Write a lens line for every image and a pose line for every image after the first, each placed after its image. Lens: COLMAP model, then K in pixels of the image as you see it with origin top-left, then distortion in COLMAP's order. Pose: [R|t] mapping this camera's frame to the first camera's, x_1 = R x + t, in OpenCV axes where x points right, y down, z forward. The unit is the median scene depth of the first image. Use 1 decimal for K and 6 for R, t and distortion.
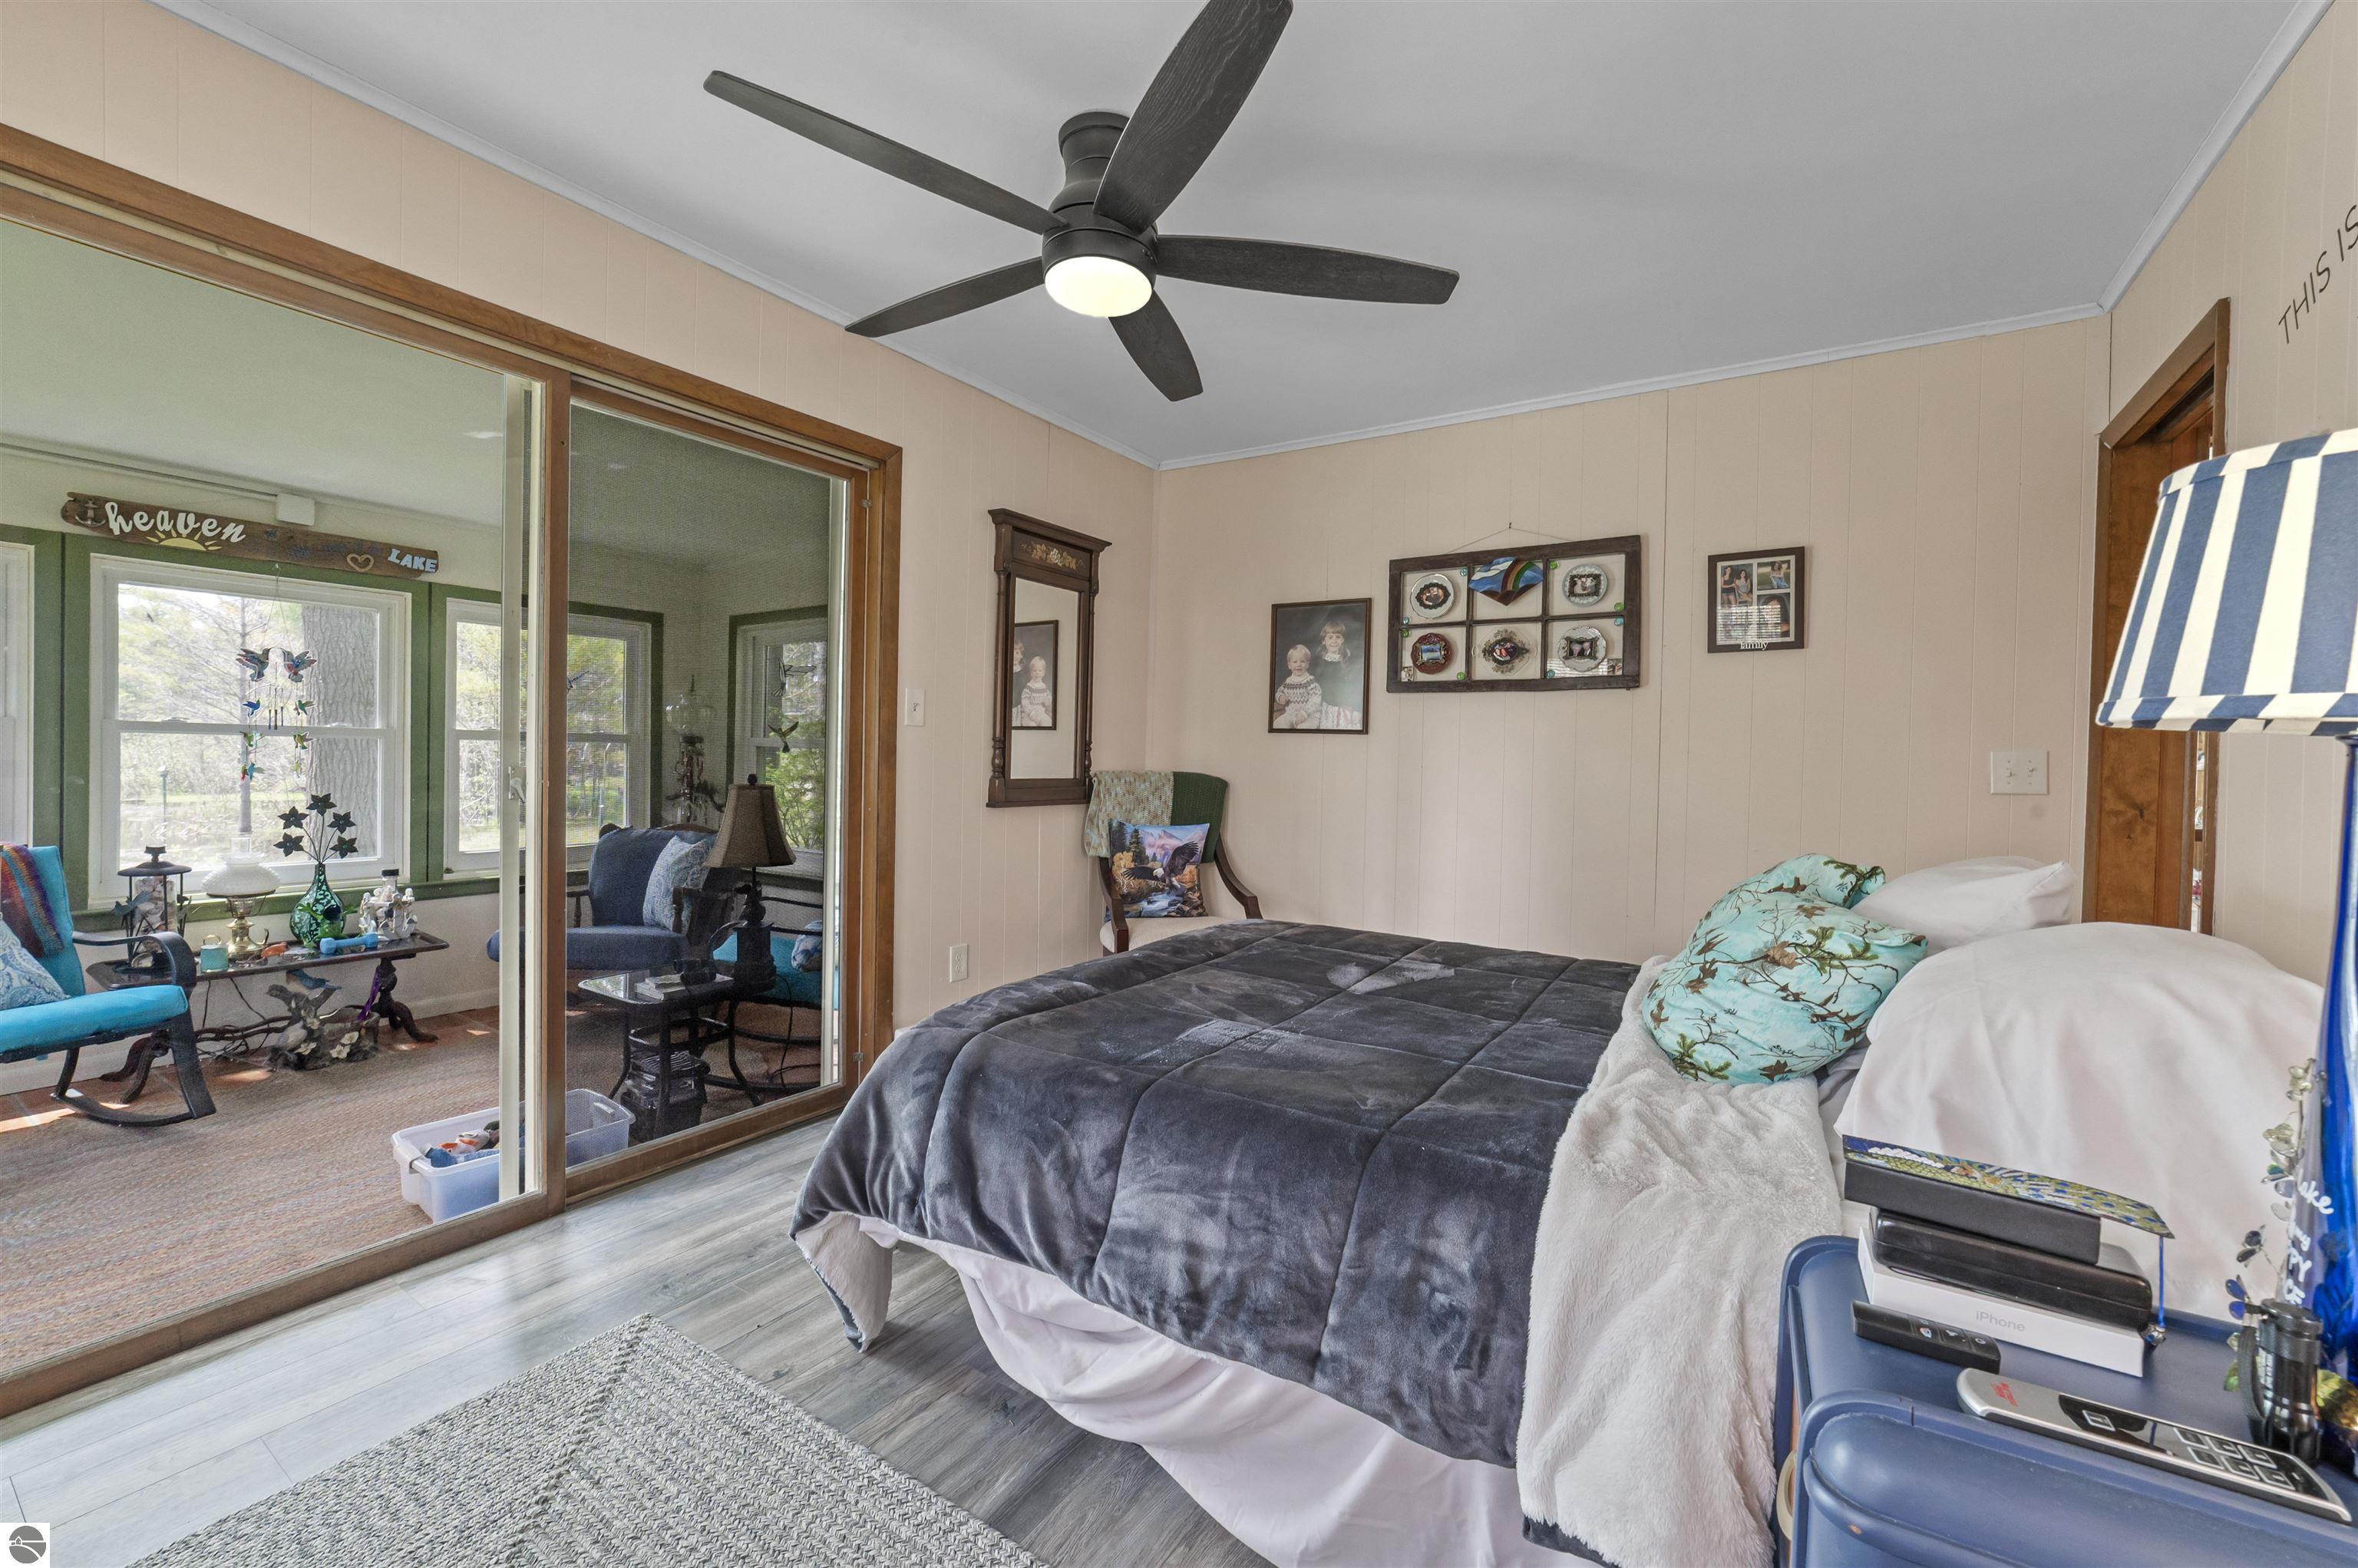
lens RADIAL K [[946.3, 0, 1168.9], [0, 946.3, 771.8], [0, 0, 1]] dist [-0.018292, 0.009846]
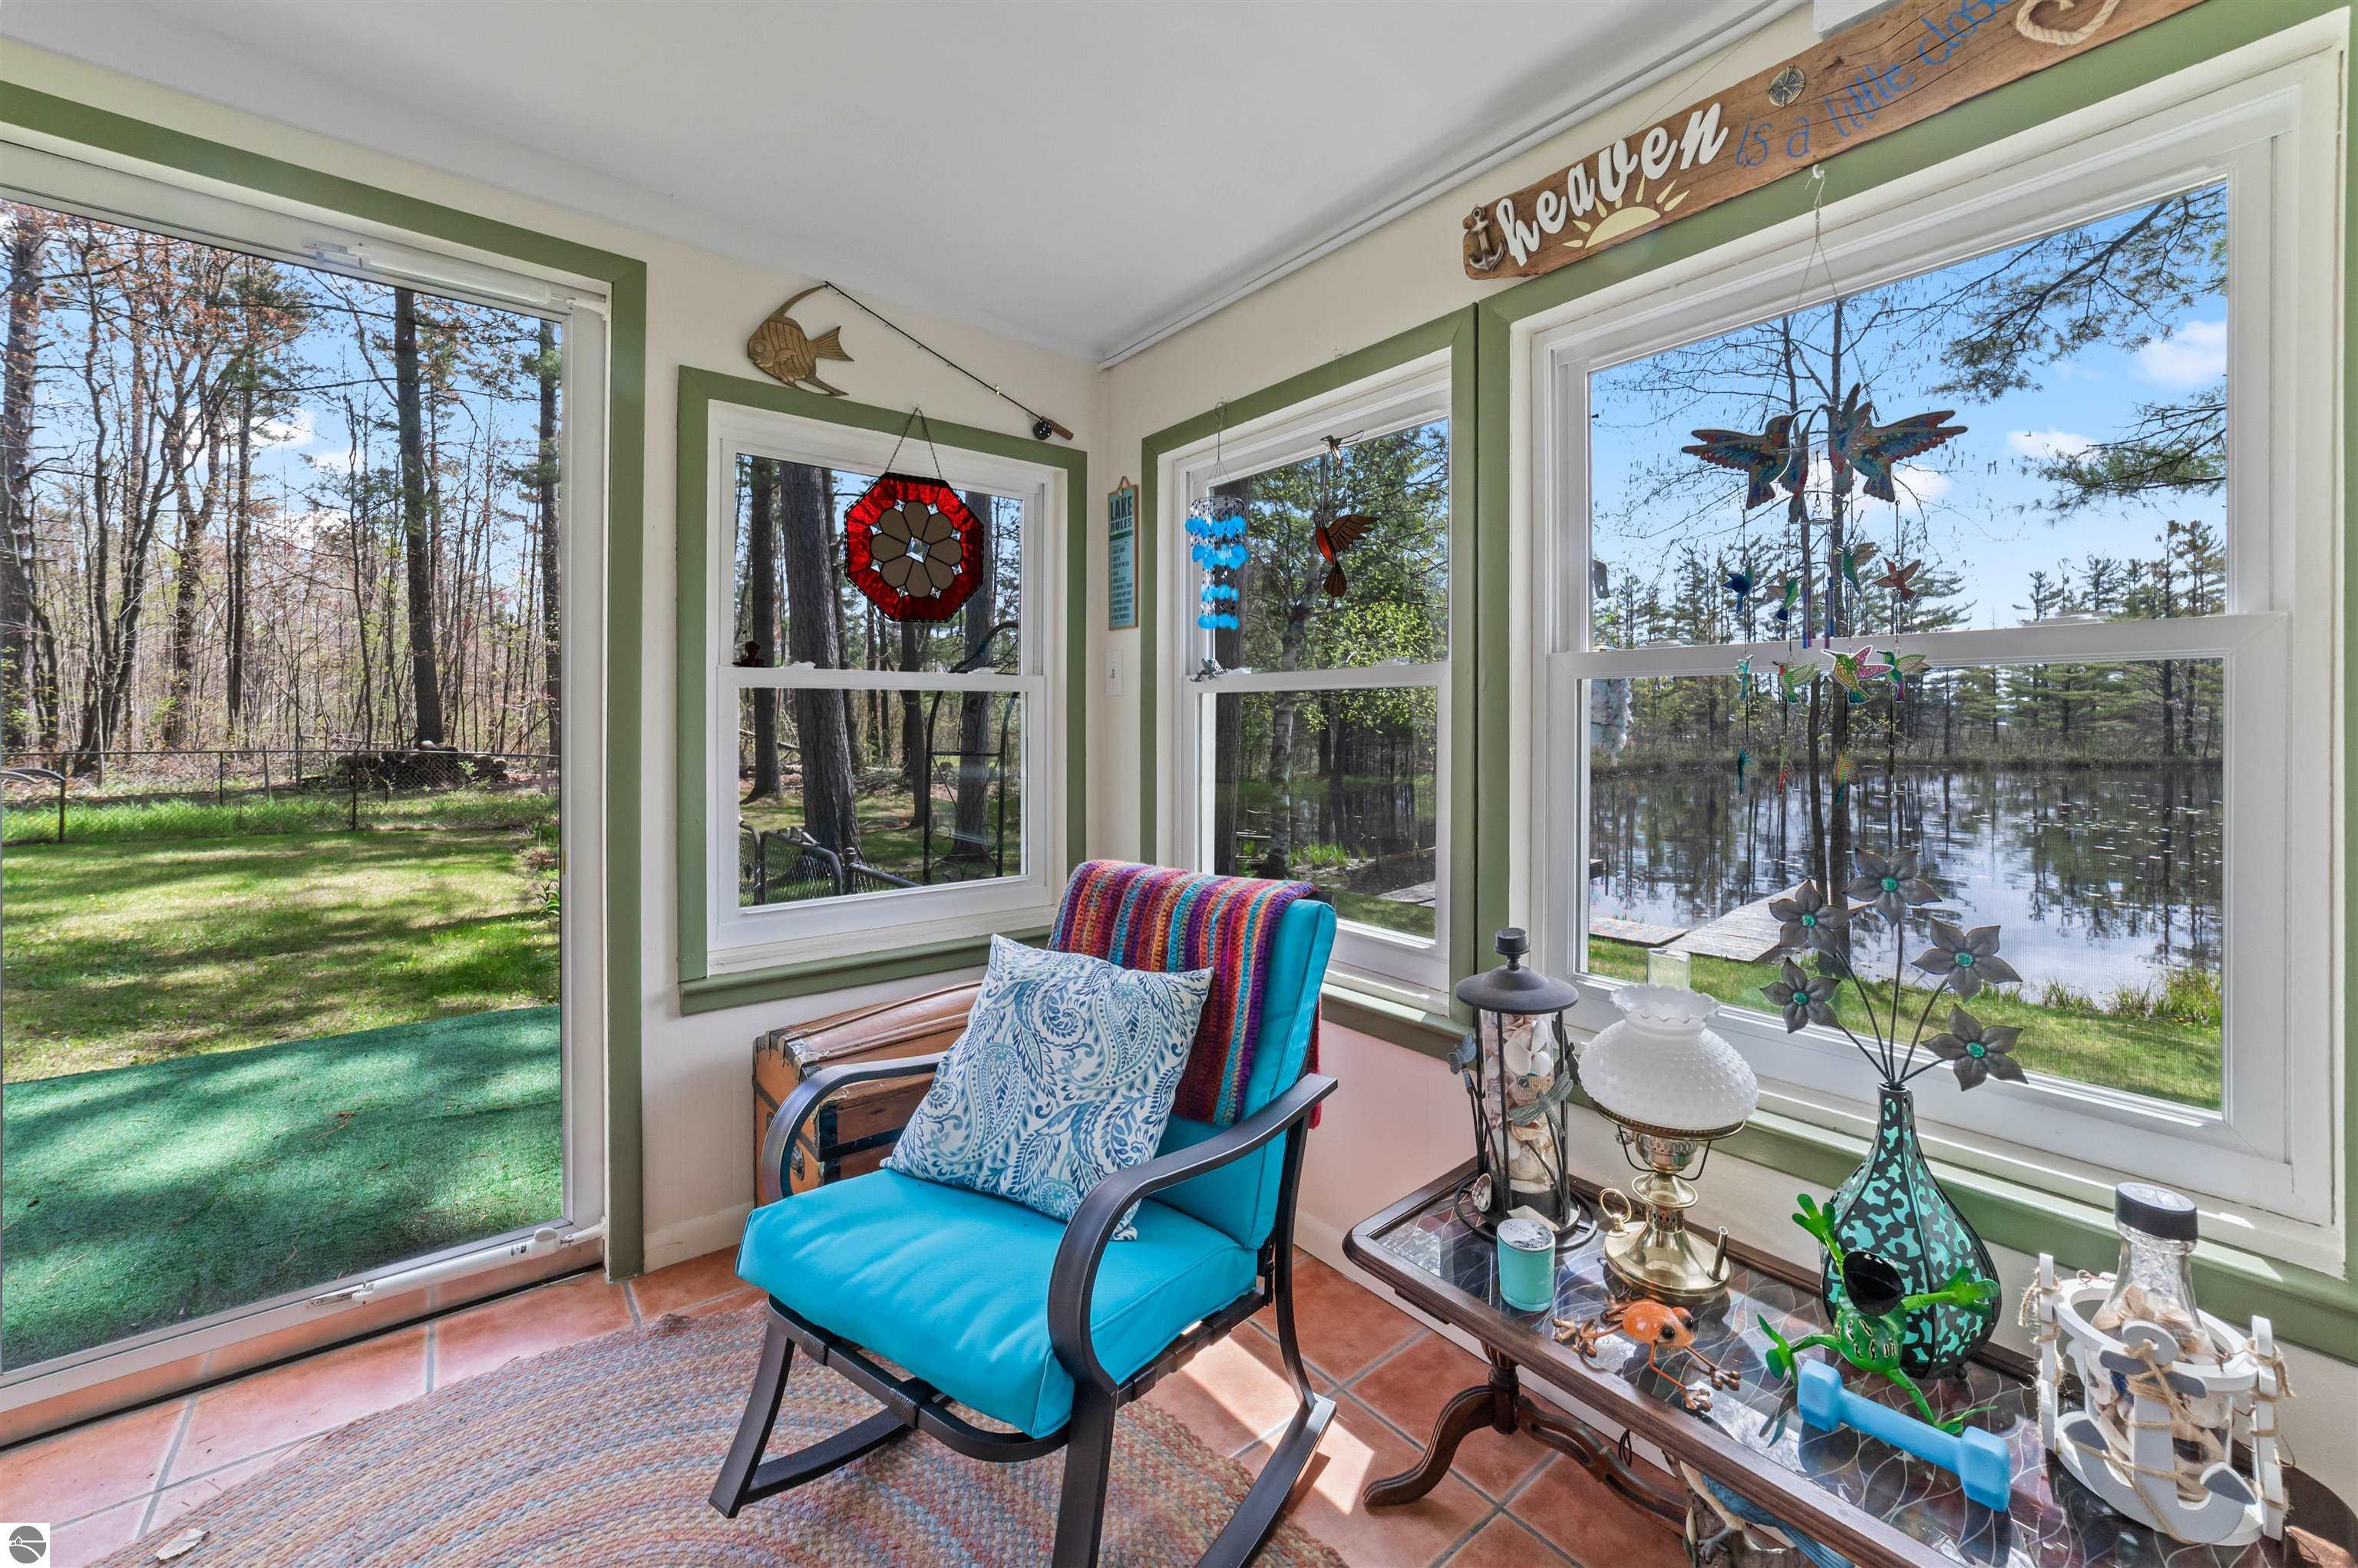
lens RADIAL K [[932.0, 0, 1173.9], [0, 932.0, 723.6], [0, 0, 1]] dist [-0.023334, 0.006513]
pose [[-0.320050, -0.023122, -0.947119, -0.576161], [-0.024325, 0.999573, -0.016183, -0.006783], [0.947088, 0.017860, -0.320475, 0.911611]]
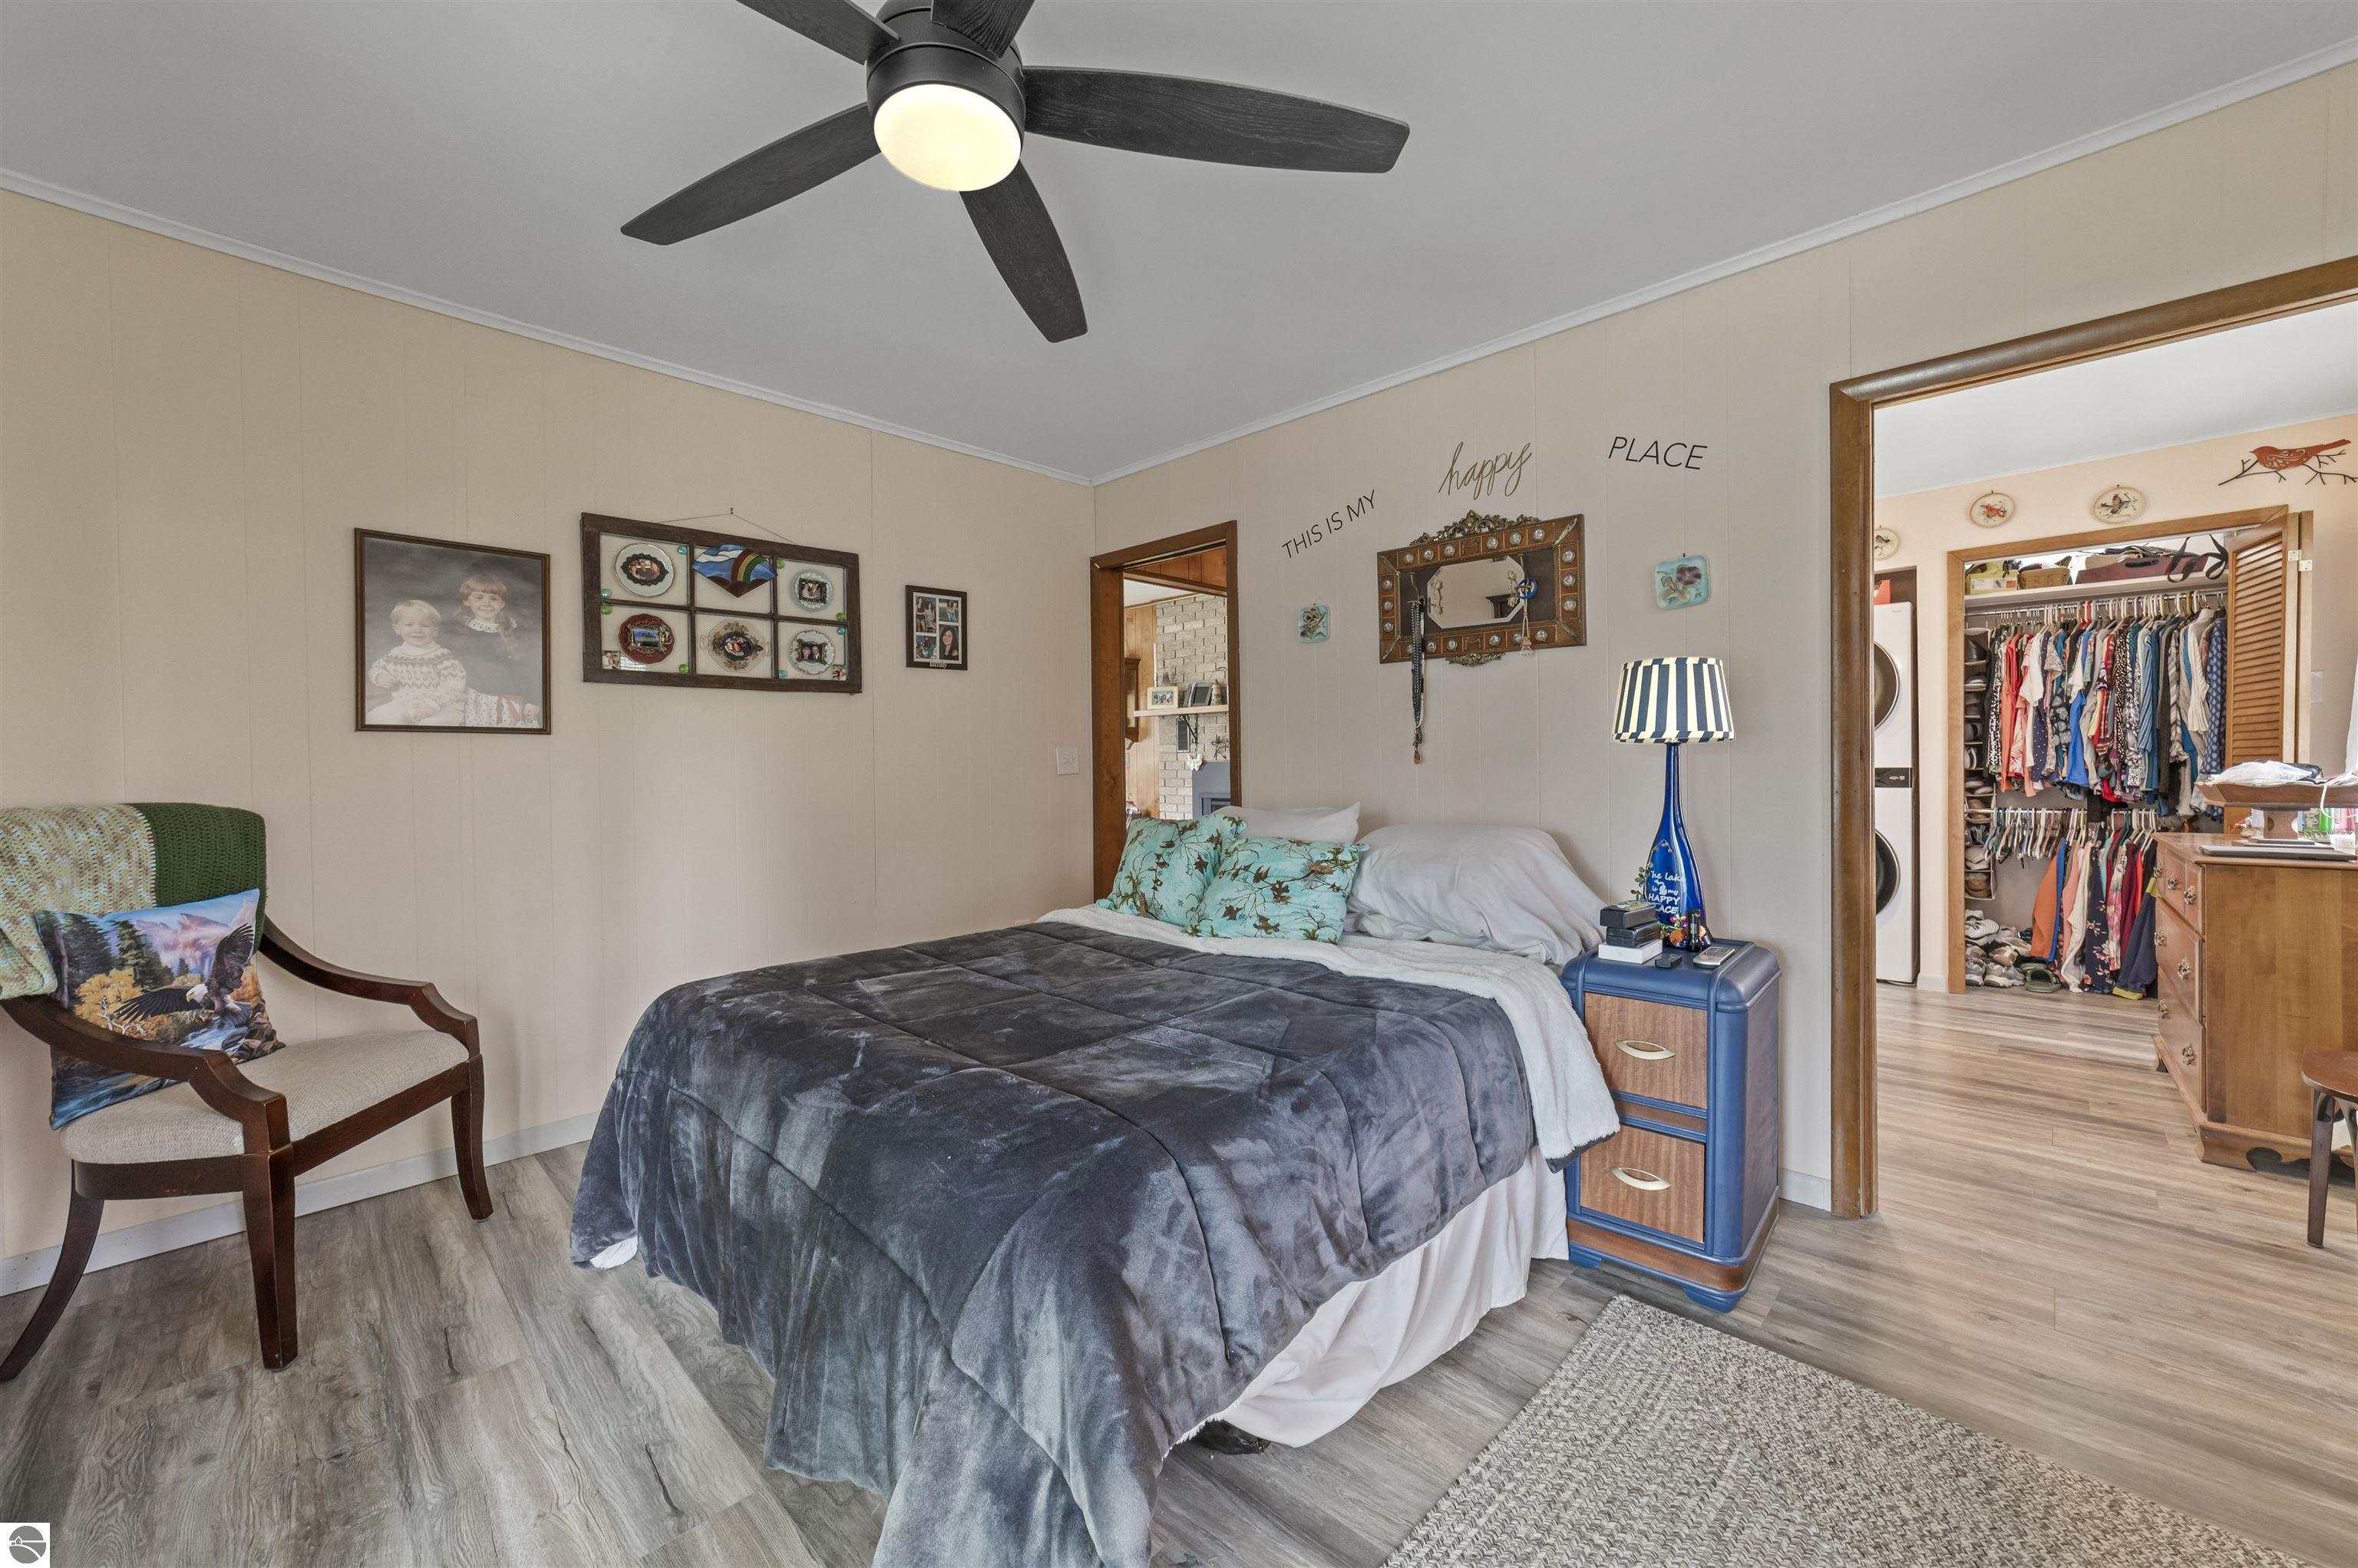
lens RADIAL K [[908.1, 0, 1170.6], [0, 908.1, 779.2], [0, 0, 1]] dist [-0.021087, 0.008015]
pose [[0.200864, -0.044642, 0.978601, -0.411435], [0.032860, 0.998706, 0.038814, -0.016010], [-0.979068, 0.024361, 0.202071, 0.380738]]
